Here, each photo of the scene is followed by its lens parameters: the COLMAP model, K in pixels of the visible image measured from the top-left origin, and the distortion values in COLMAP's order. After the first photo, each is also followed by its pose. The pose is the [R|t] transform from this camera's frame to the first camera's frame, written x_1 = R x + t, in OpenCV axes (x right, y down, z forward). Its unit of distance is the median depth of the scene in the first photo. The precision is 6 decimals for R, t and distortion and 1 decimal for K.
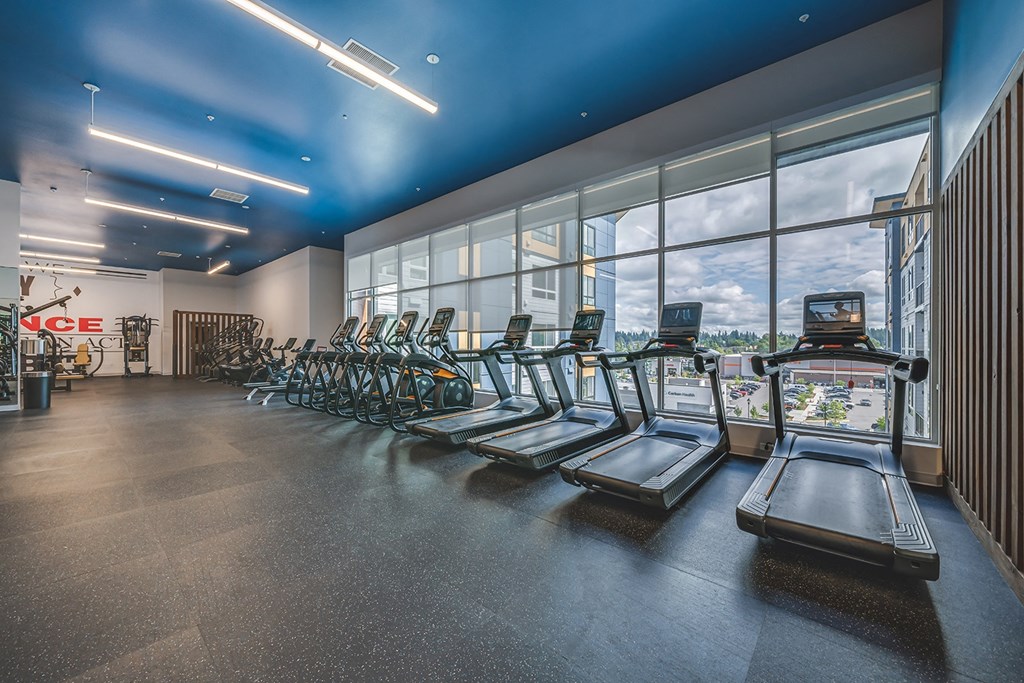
lens RADIAL K [[397.2, 0, 511.7], [0, 397.2, 342.2], [0, 0, 1]] dist [0.000197, 0.000077]
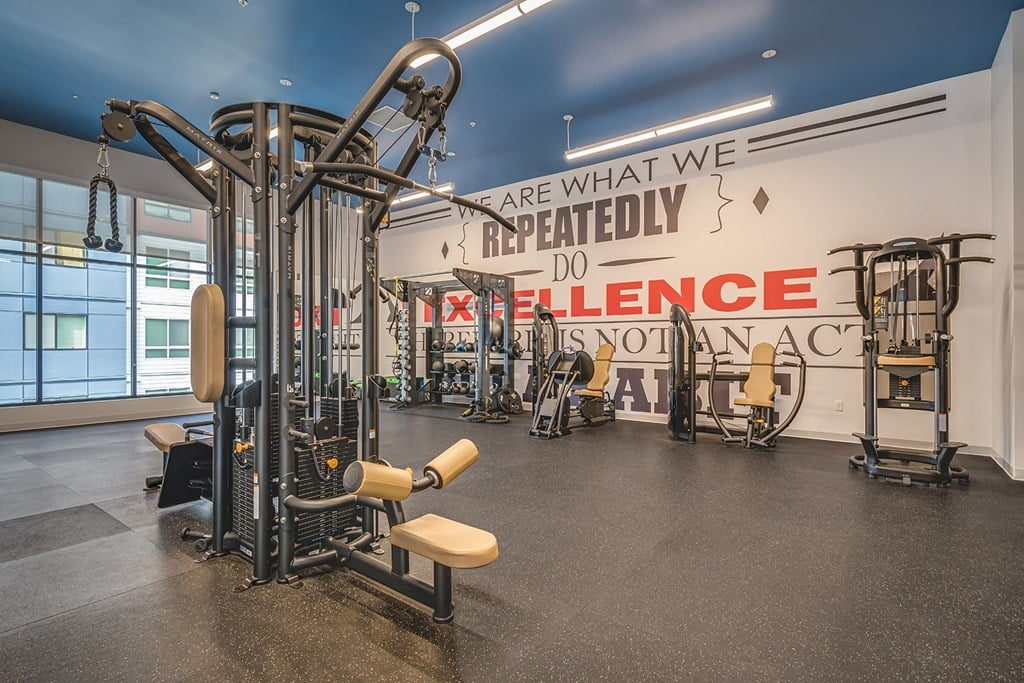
lens RADIAL K [[483.8, 0, 512.4], [0, 483.8, 344.4], [0, 0, 1]] dist [0.000841, 0.000109]
pose [[0.081356, 0.004816, -0.996673, -0.650864], [-0.008847, 0.999952, 0.004110, 0.005962], [0.996646, 0.008483, 0.081395, 0.720905]]
